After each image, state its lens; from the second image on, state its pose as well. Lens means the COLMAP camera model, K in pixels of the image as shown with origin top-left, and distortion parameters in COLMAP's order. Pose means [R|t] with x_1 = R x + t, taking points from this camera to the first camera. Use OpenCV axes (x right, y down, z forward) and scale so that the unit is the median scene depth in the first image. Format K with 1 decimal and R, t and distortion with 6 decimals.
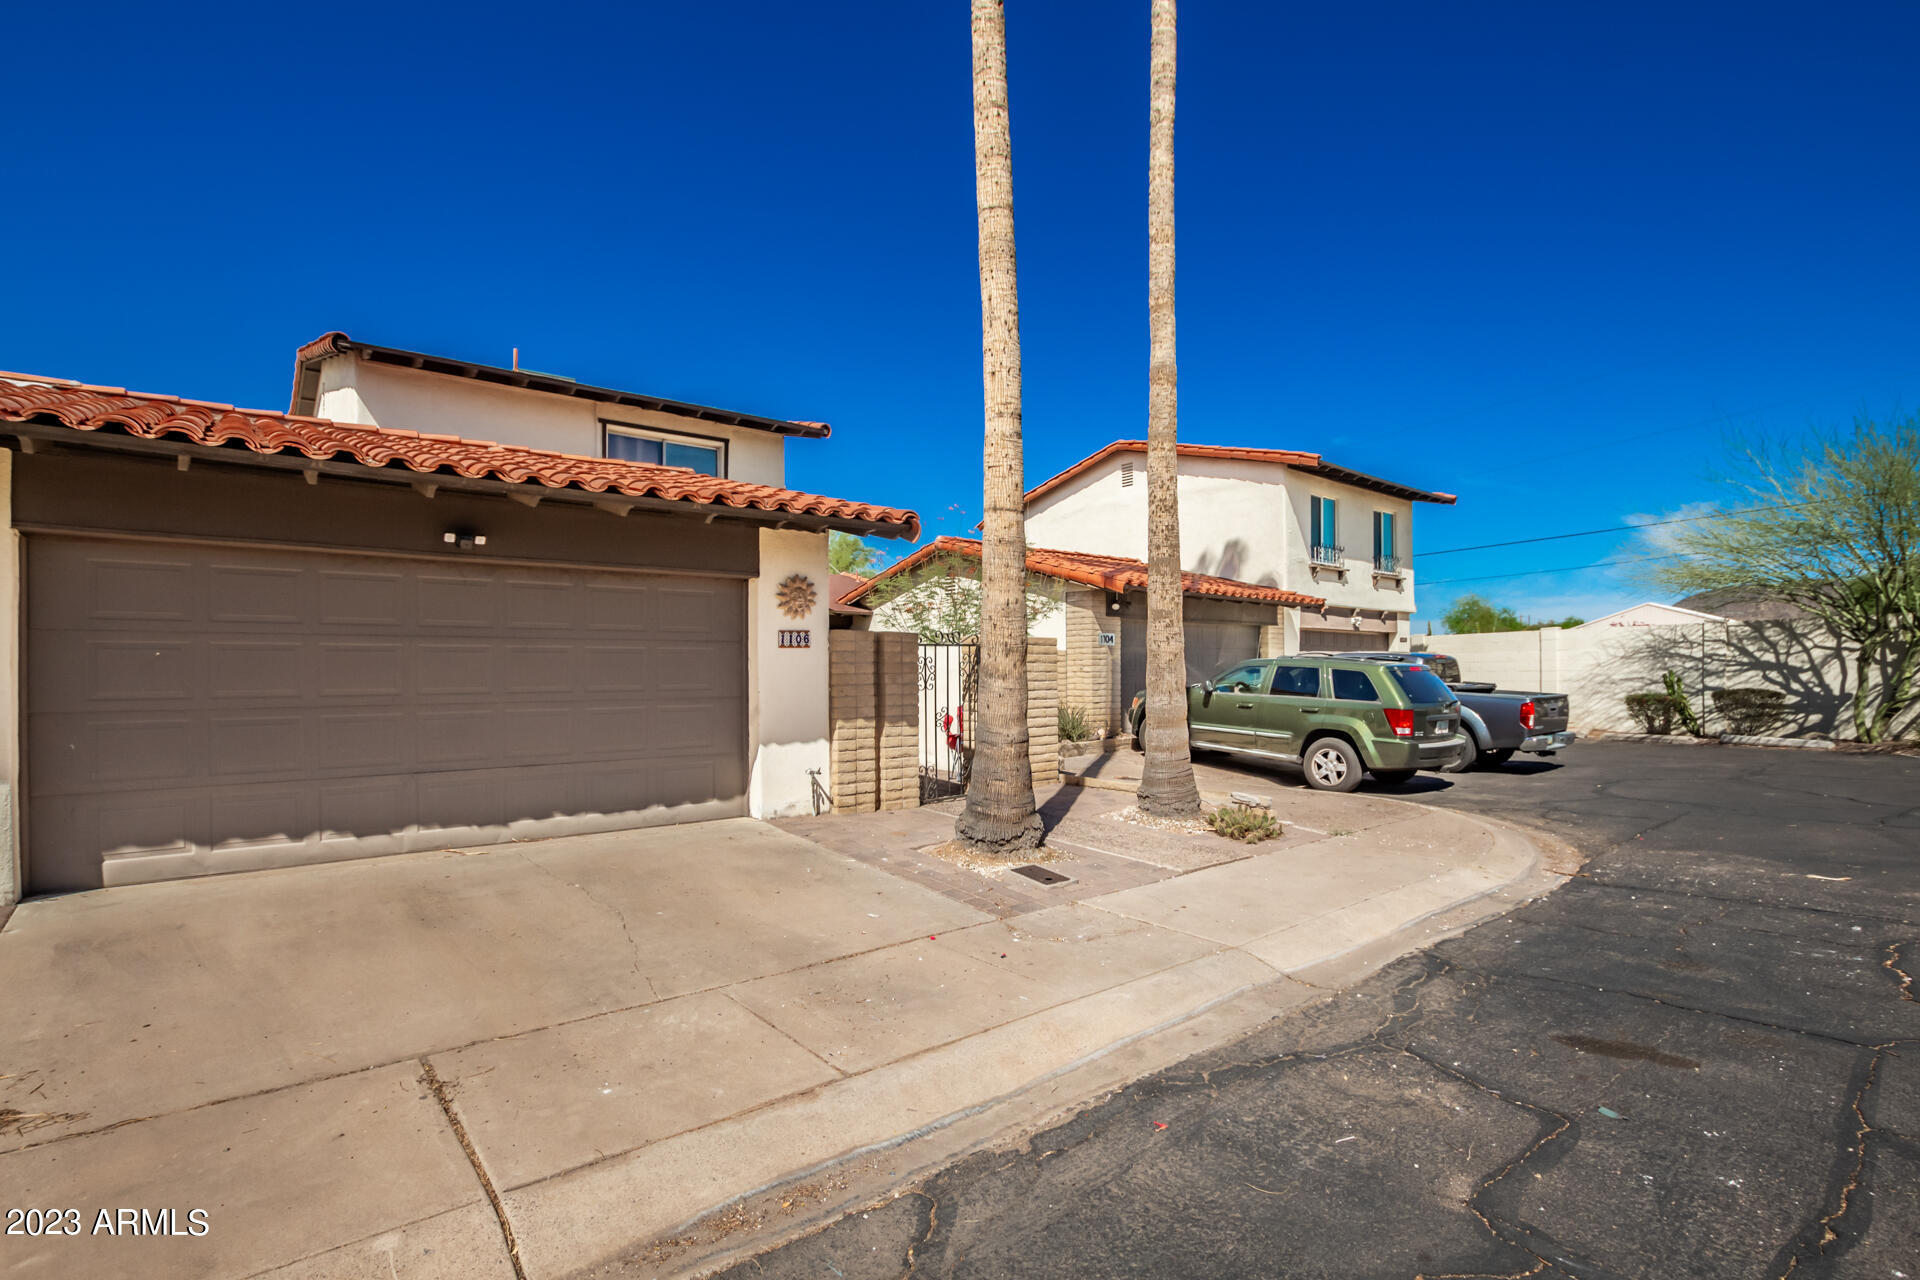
lens RADIAL K [[902.4, 0, 952.2], [0, 902.4, 645.4], [0, 0, 1]] dist [-0.027465, -0.000356]
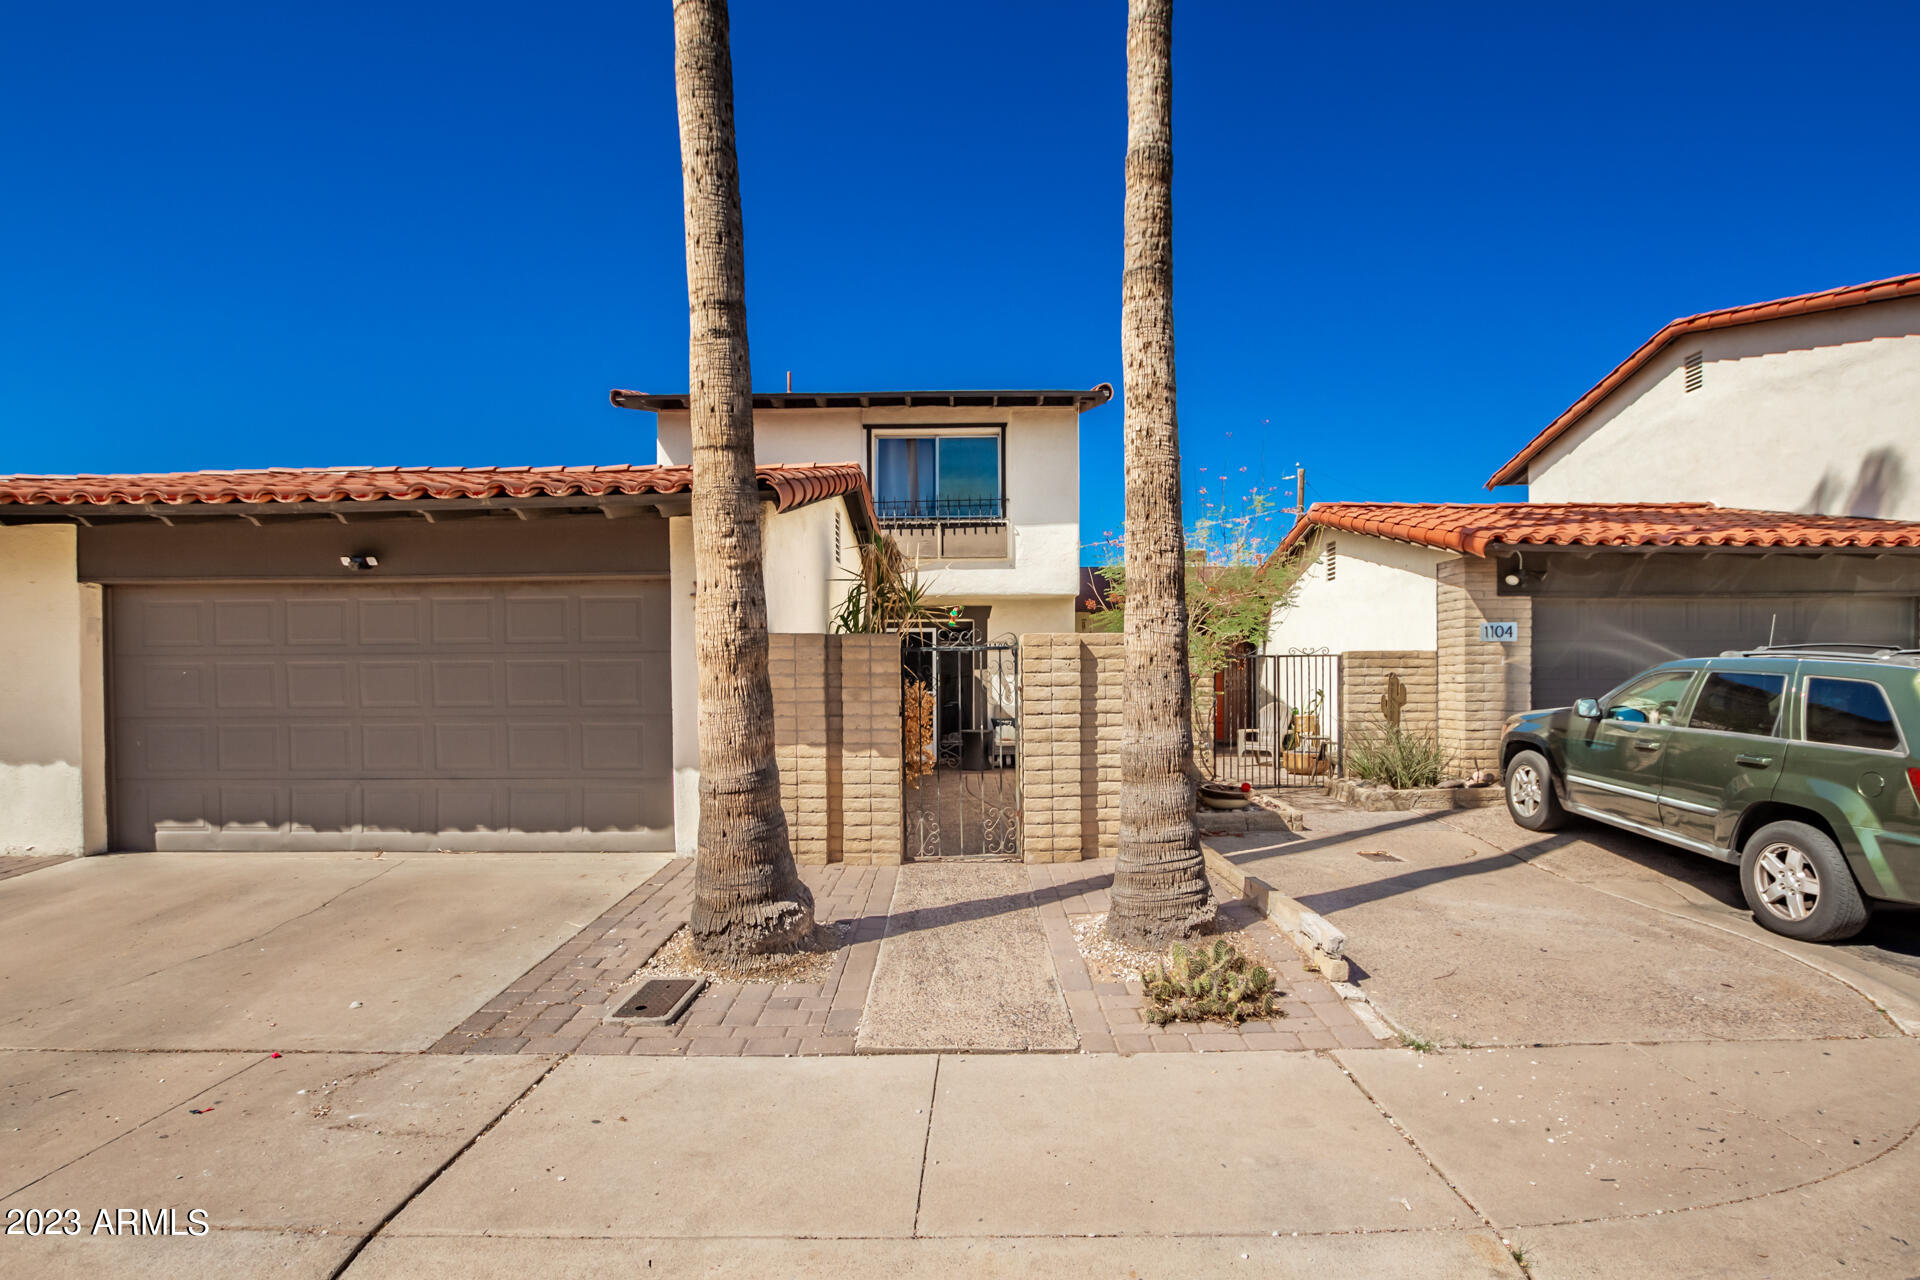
lens RADIAL K [[902.4, 0, 989.1], [0, 902.4, 682.6], [0, 0, 1]] dist [-0.027465, -0.000356]
pose [[0.772726, 0.001157, -0.634739, 0.565460], [0.020643, 0.999424, 0.026952, 0.009401], [0.634404, -0.033929, 0.772257, 0.528921]]
